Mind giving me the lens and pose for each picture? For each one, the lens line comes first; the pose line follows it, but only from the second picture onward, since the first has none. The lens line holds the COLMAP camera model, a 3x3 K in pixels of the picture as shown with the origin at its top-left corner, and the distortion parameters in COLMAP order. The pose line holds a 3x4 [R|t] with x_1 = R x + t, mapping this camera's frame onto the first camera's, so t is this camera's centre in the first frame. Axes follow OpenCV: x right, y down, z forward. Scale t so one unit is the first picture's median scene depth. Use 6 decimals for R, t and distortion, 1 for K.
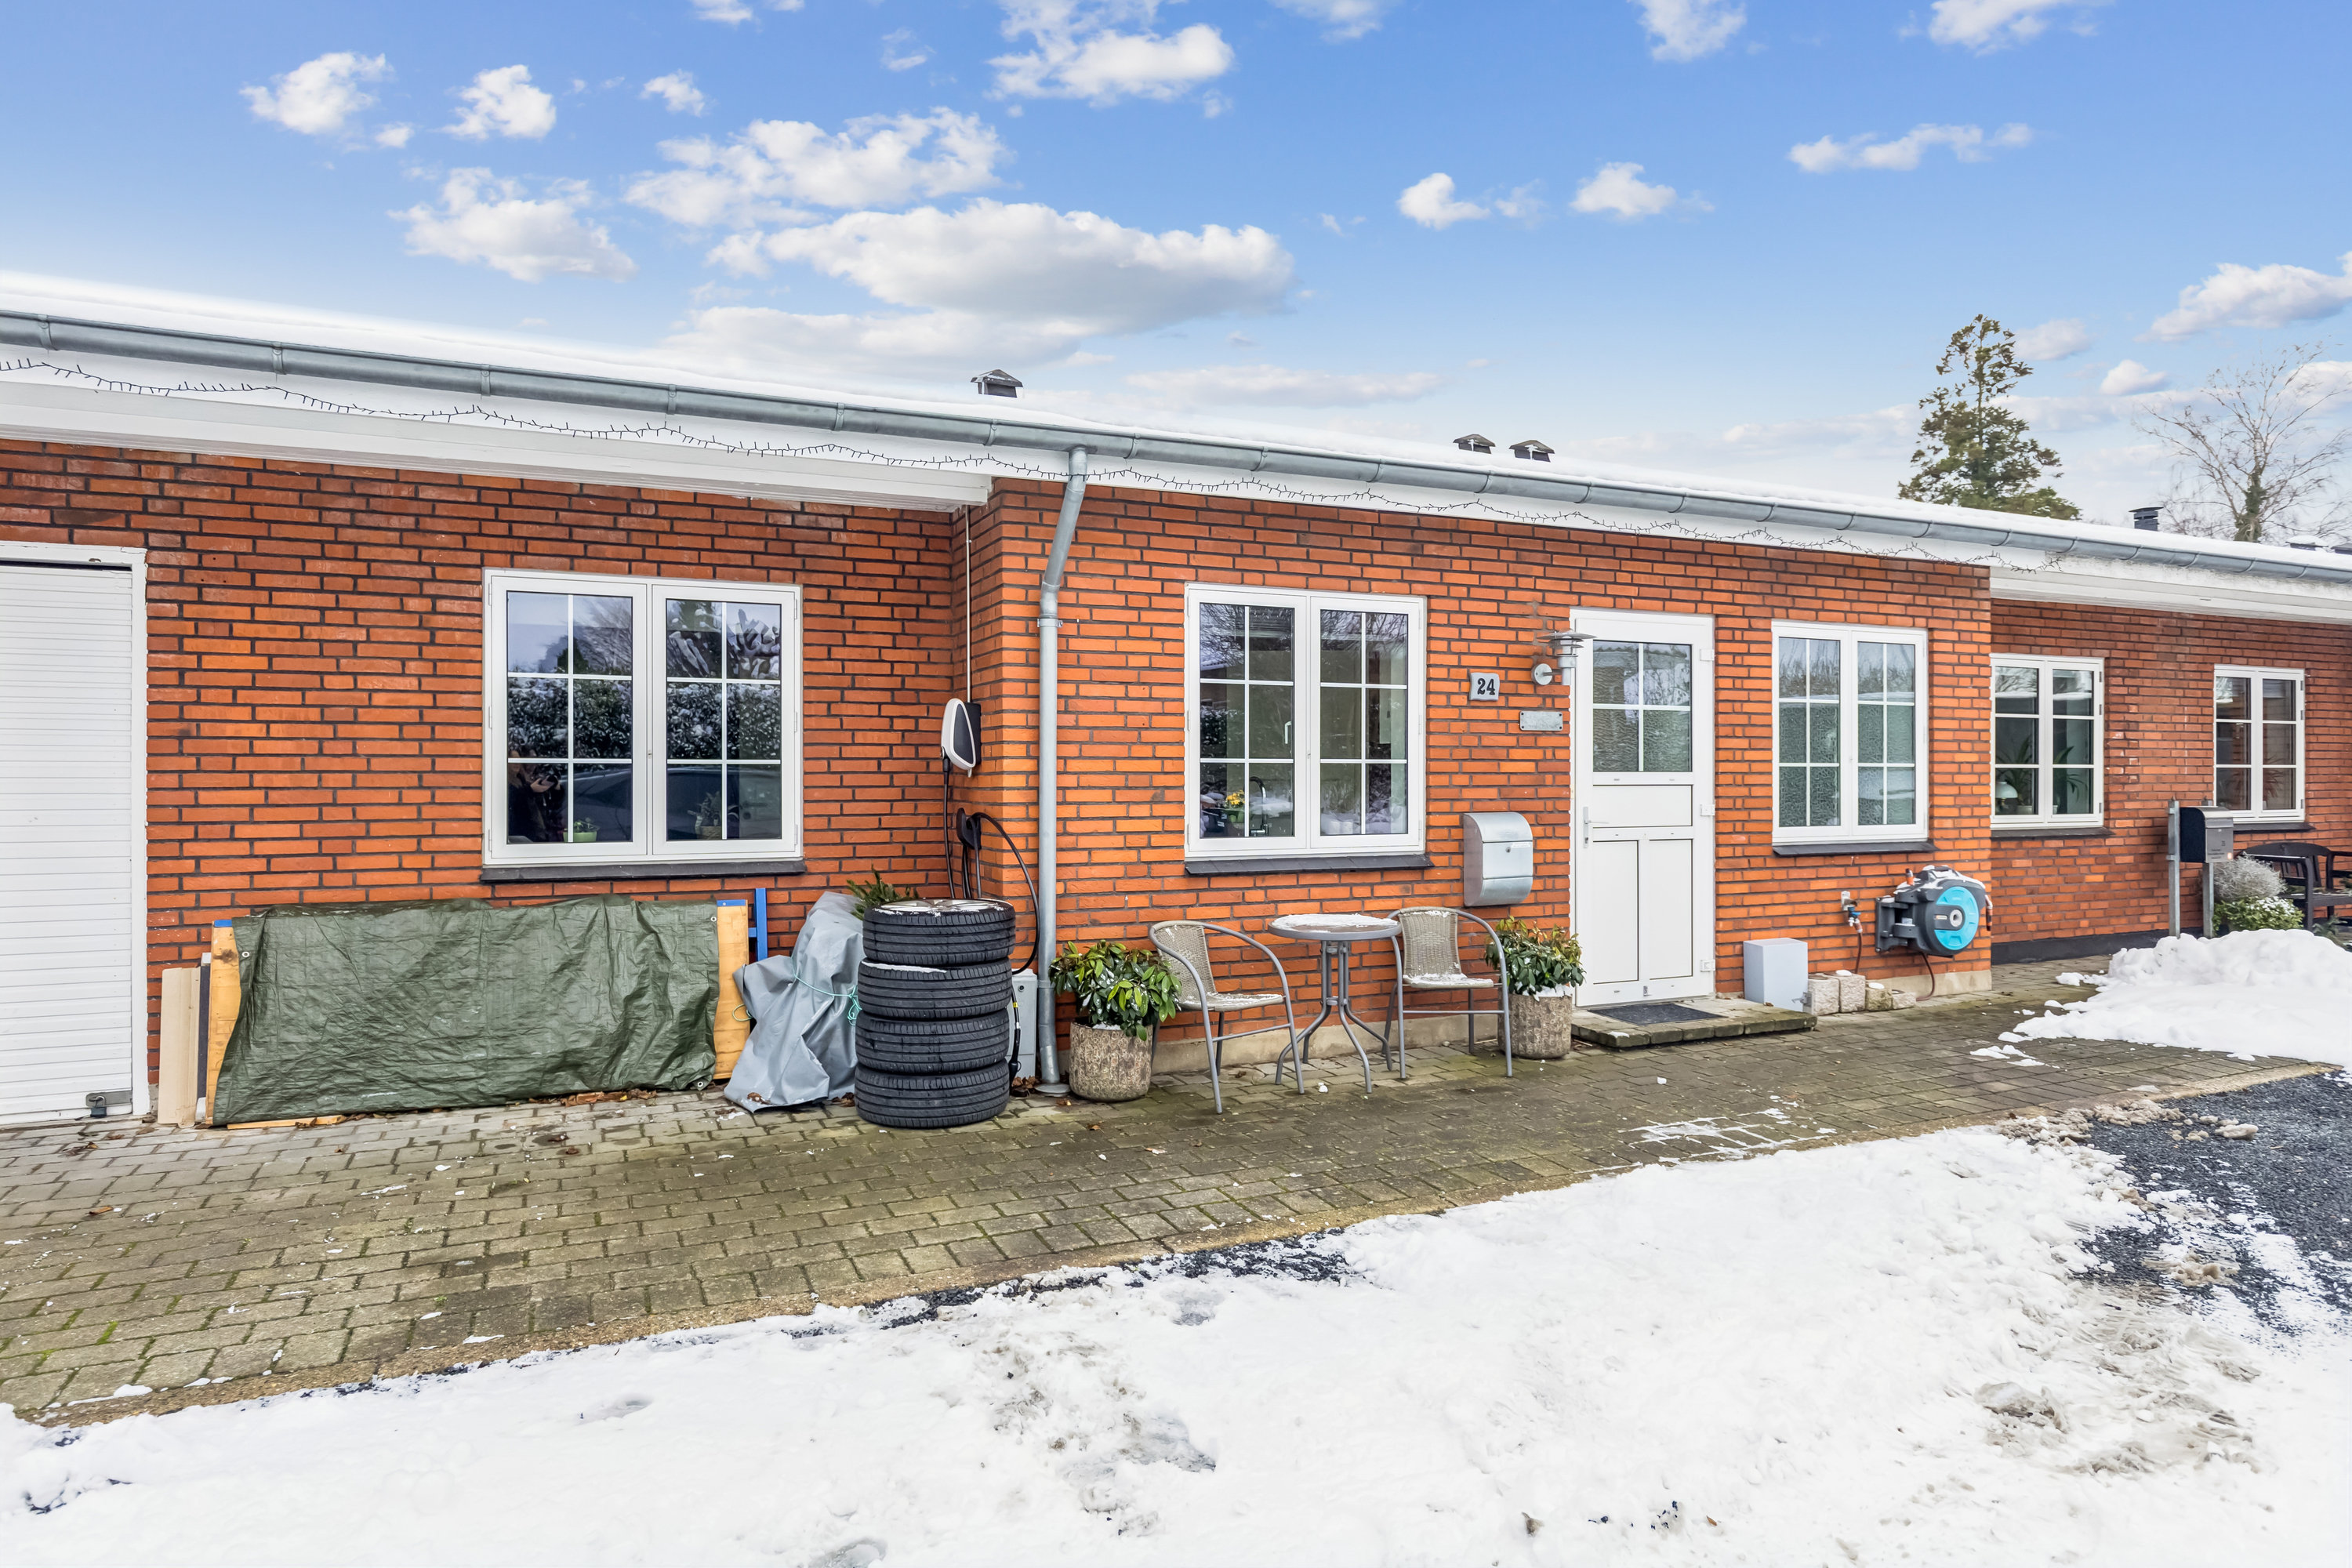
lens RADIAL K [[1386.6, 0, 1181.0], [0, 1386.6, 773.5], [0, 0, 1]] dist [0.003497, -0.001638]
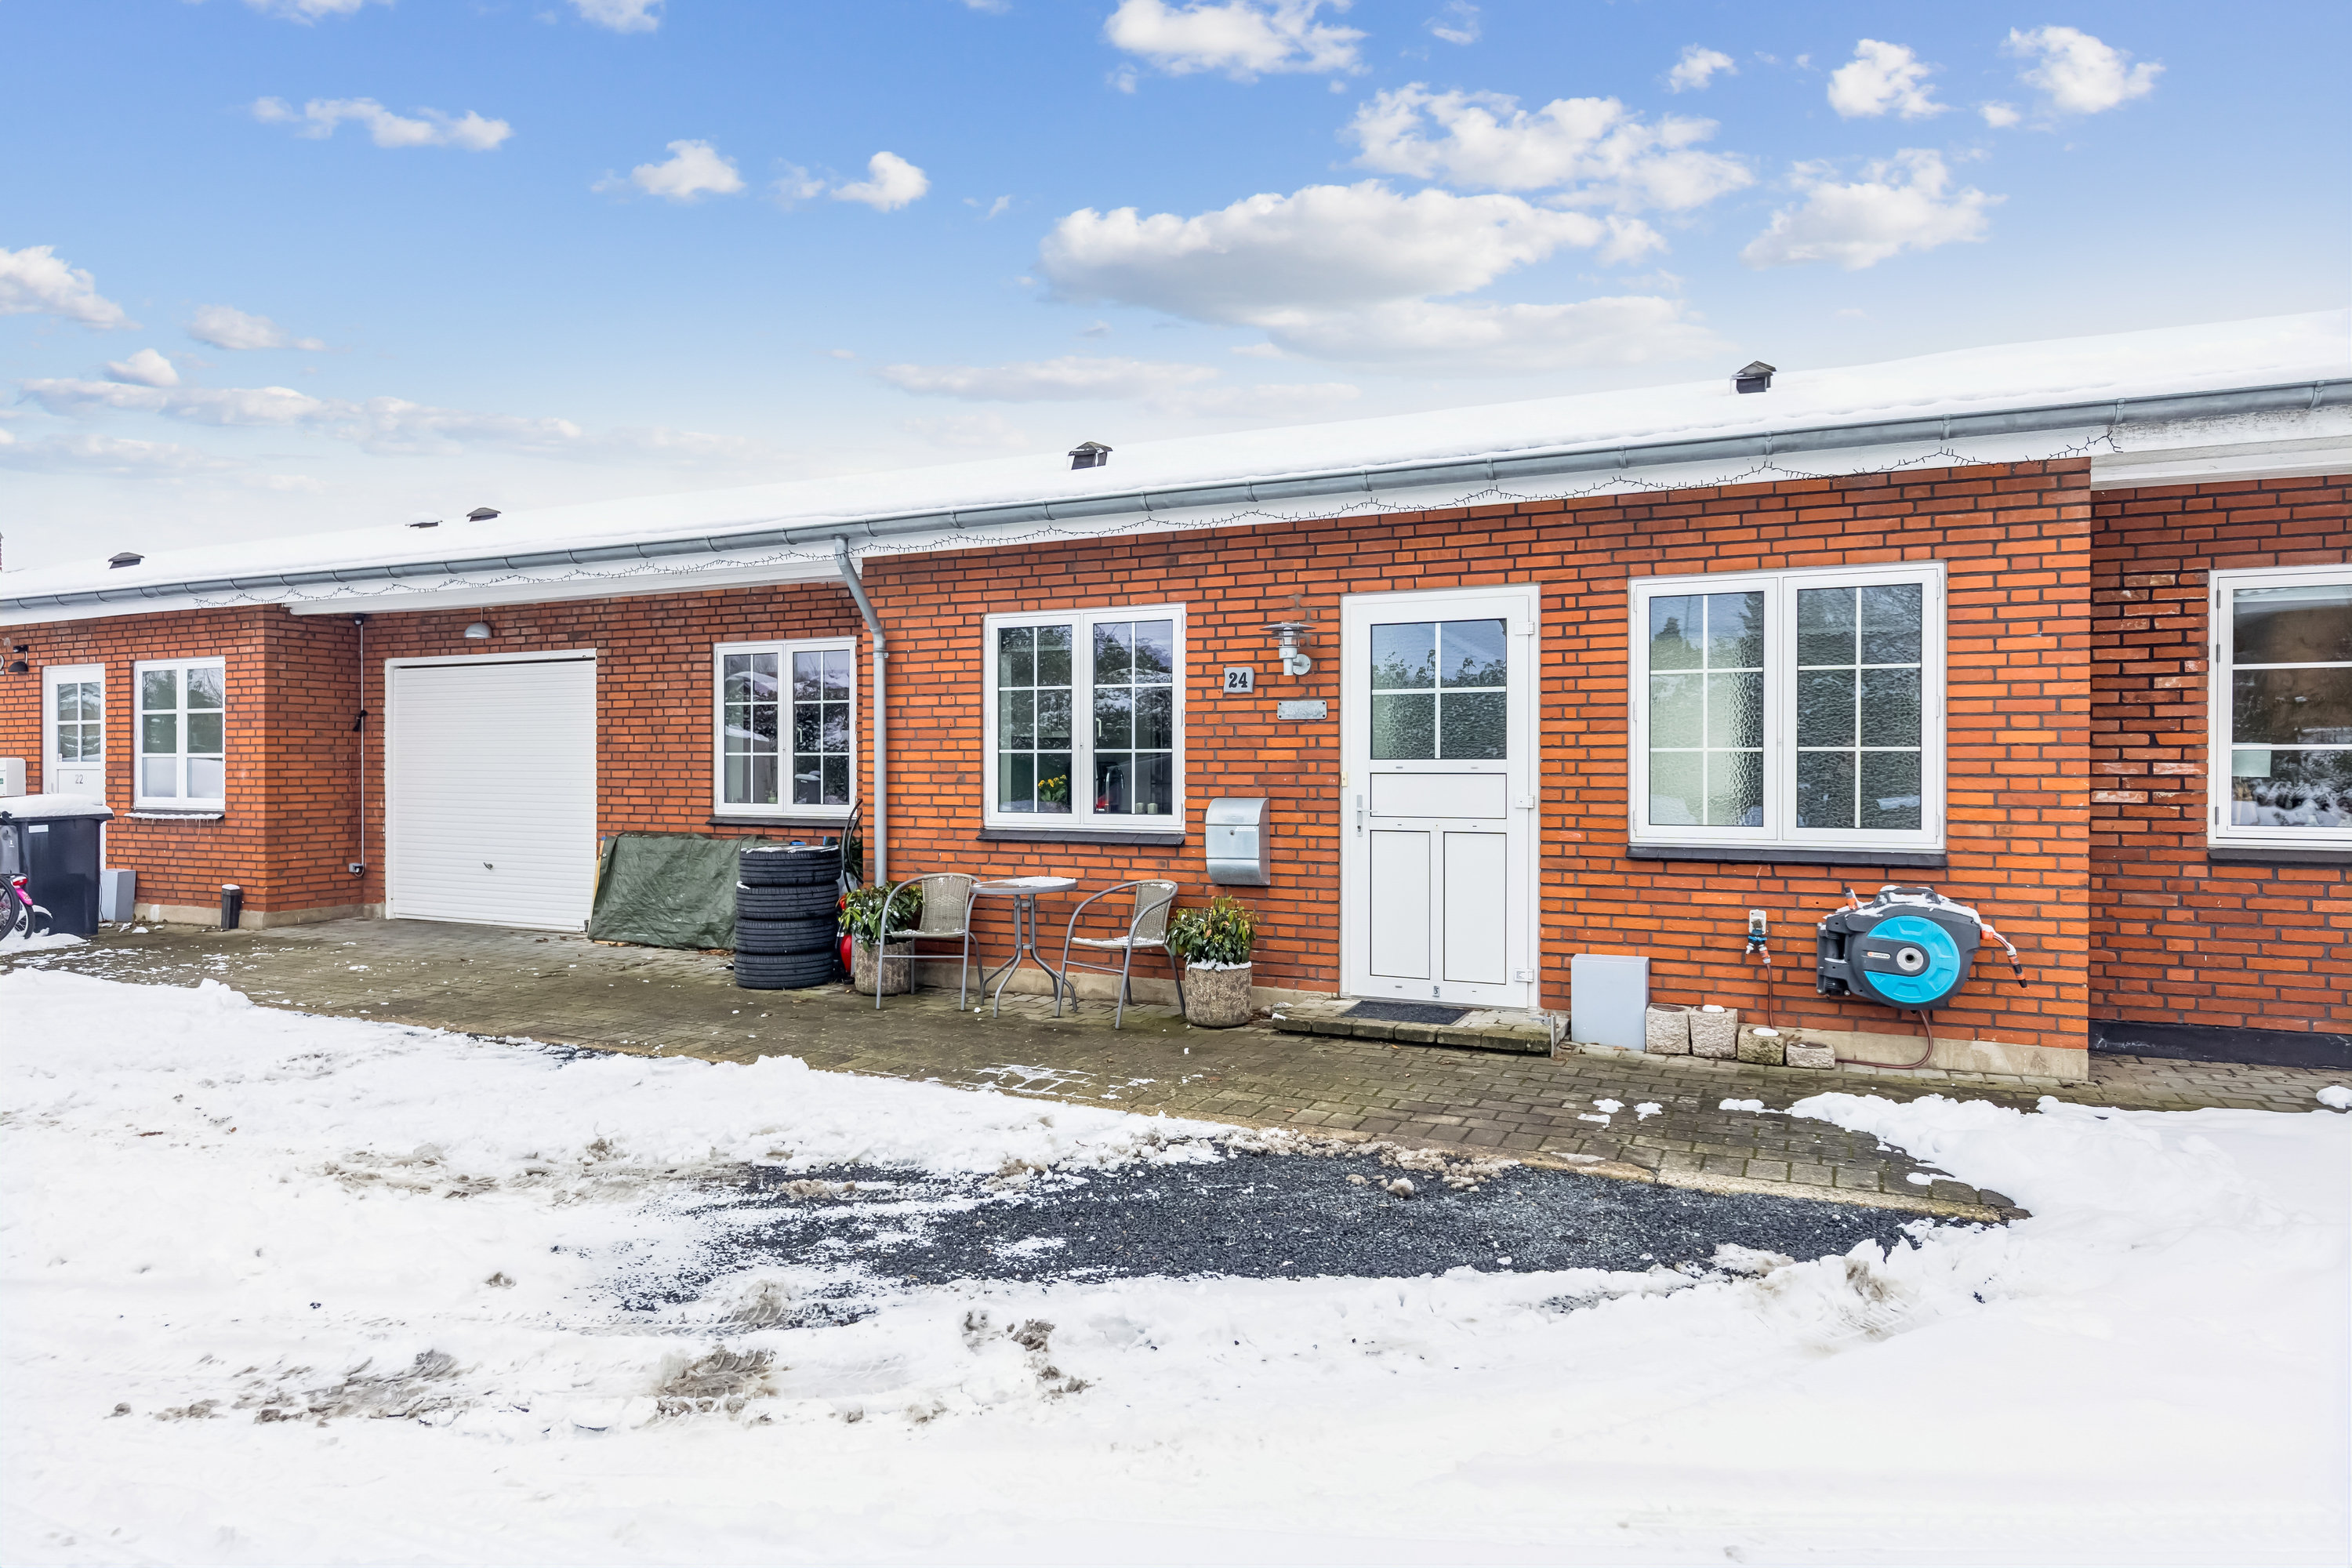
lens RADIAL K [[1386.6, 0, 1176.1], [0, 1386.6, 780.7], [0, 0, 1]] dist [0.003497, -0.001638]
pose [[0.641508, 0.008103, -0.767074, 1.100472], [-0.001052, 0.999953, 0.009683, 0.005099], [0.767116, -0.005405, 0.641486, 0.301135]]
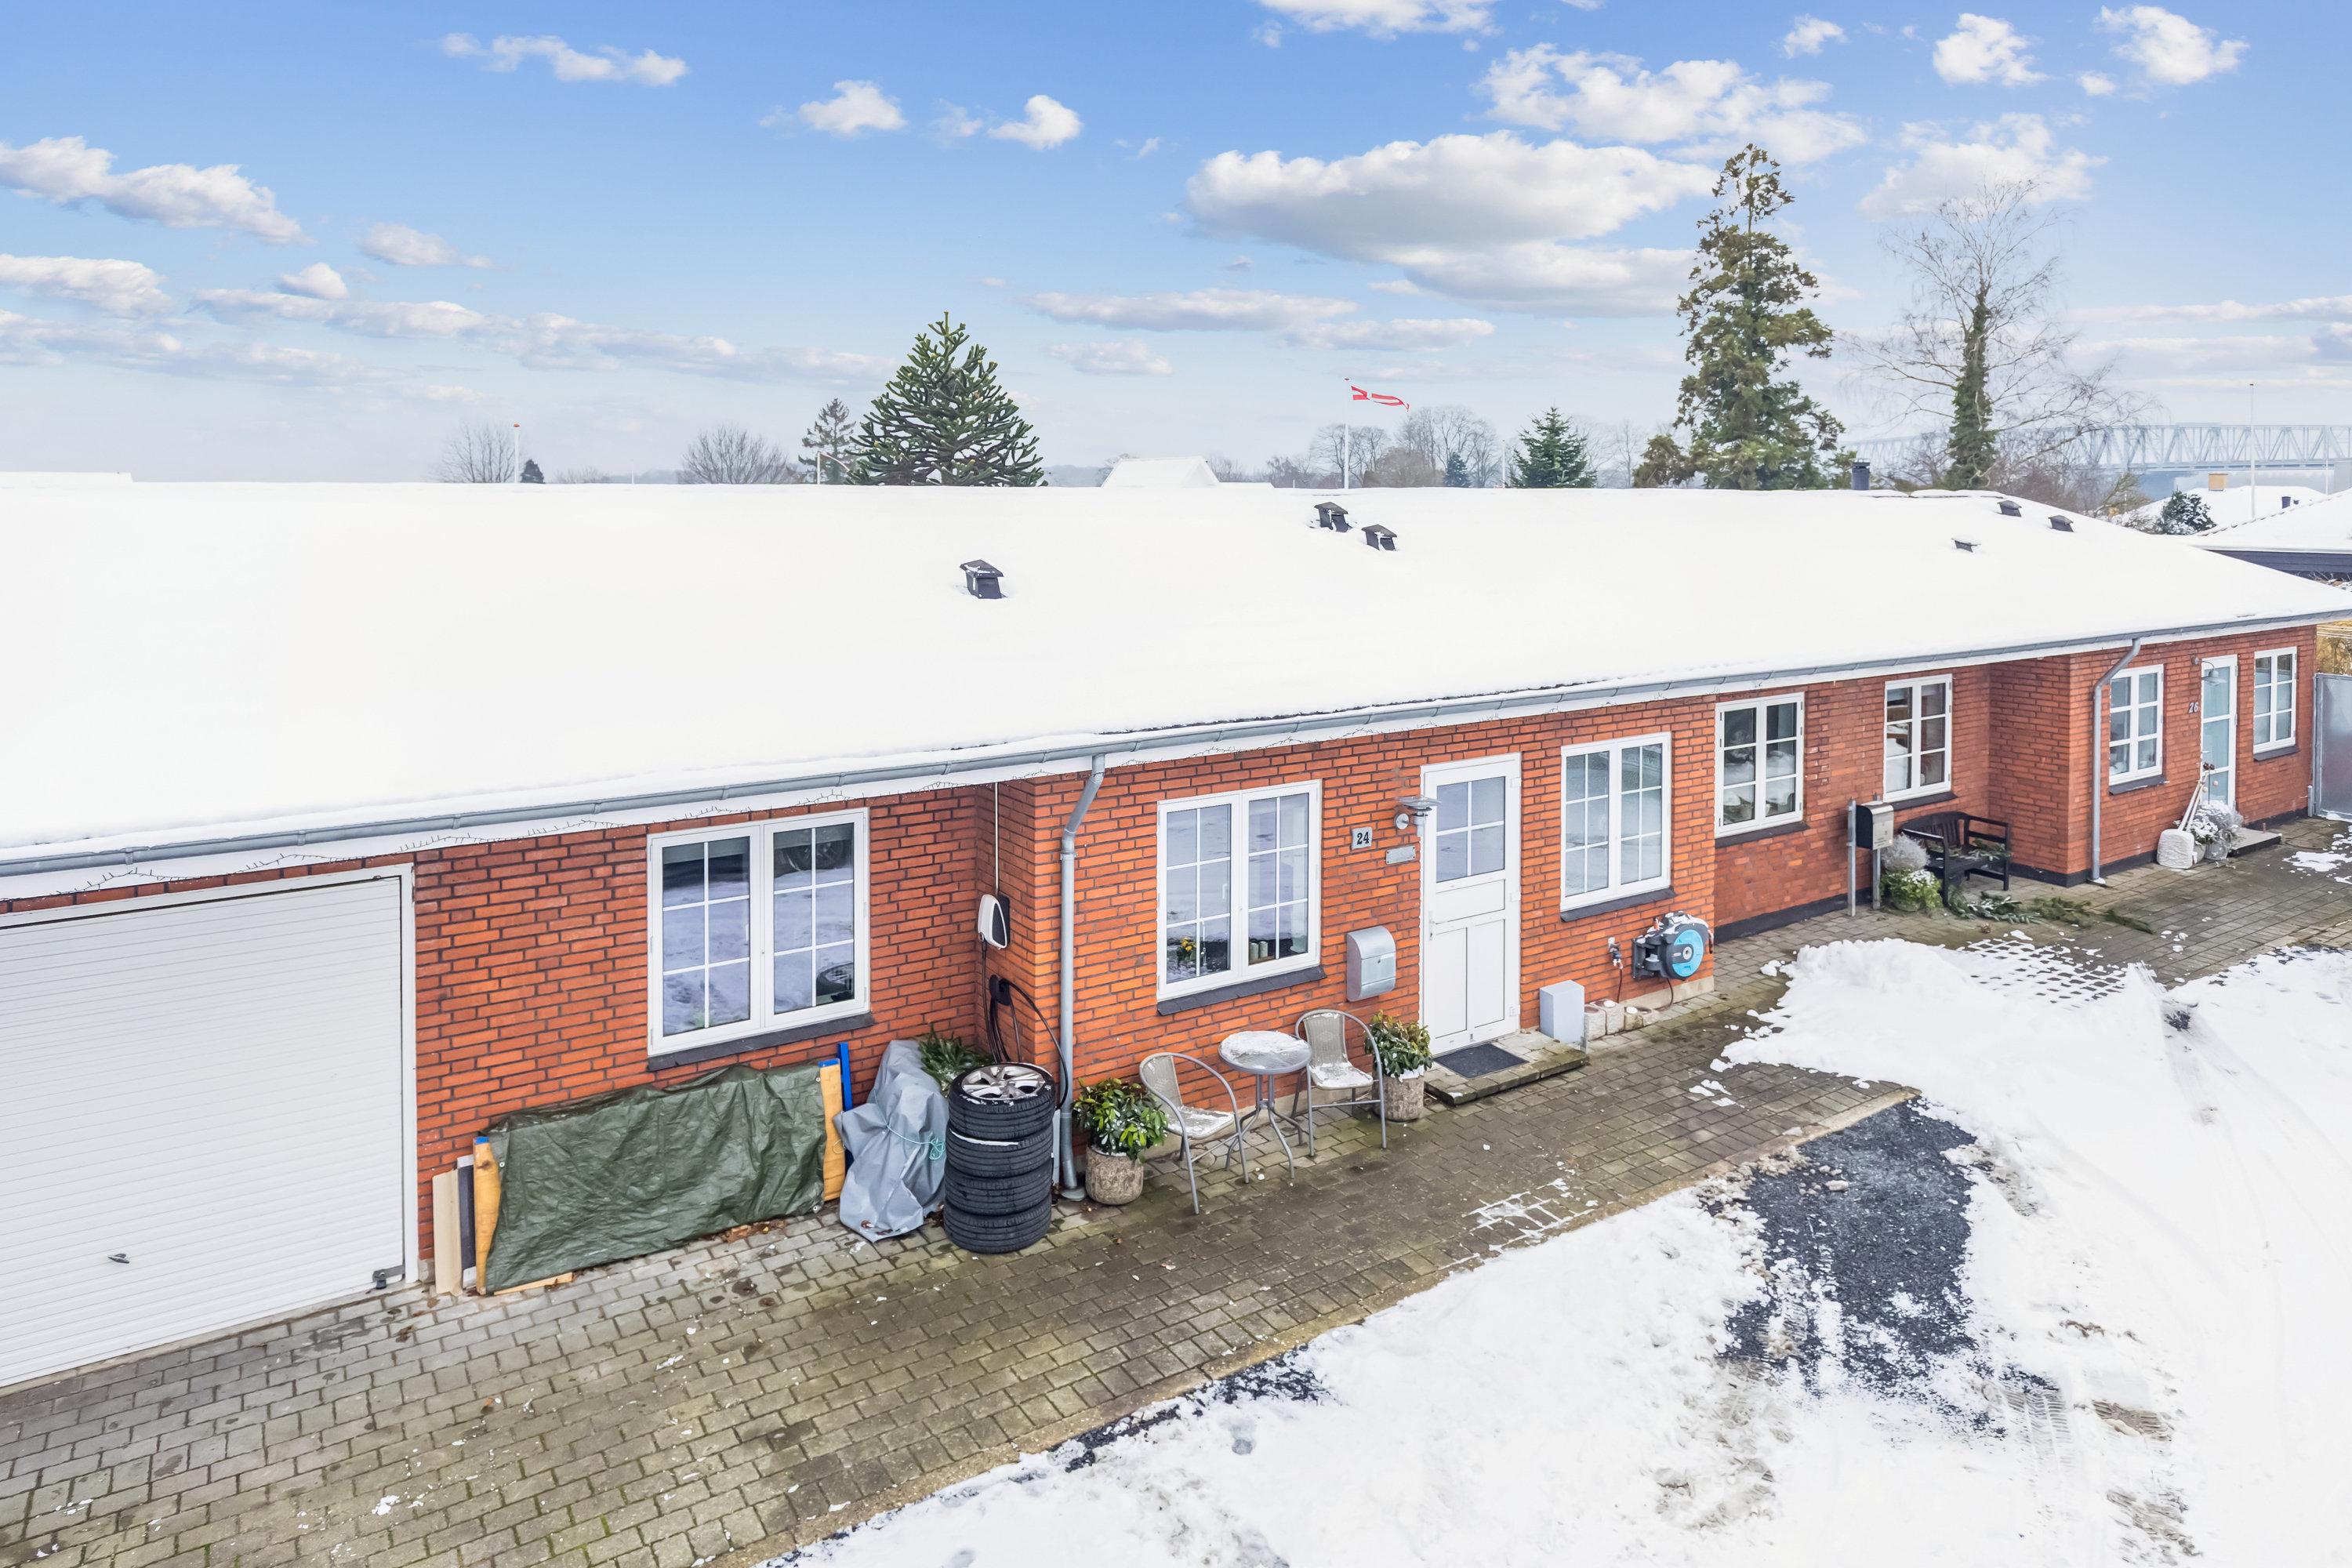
lens RADIAL K [[1386.6, 0, 1218.2], [0, 1386.6, 594.6], [0, 0, 1]] dist [0.003497, -0.001638]
pose [[0.987383, 0.000735, 0.158351, -0.154186], [-0.003683, 0.999825, 0.018323, -0.365523], [-0.158309, -0.018675, 0.987213, -0.361355]]
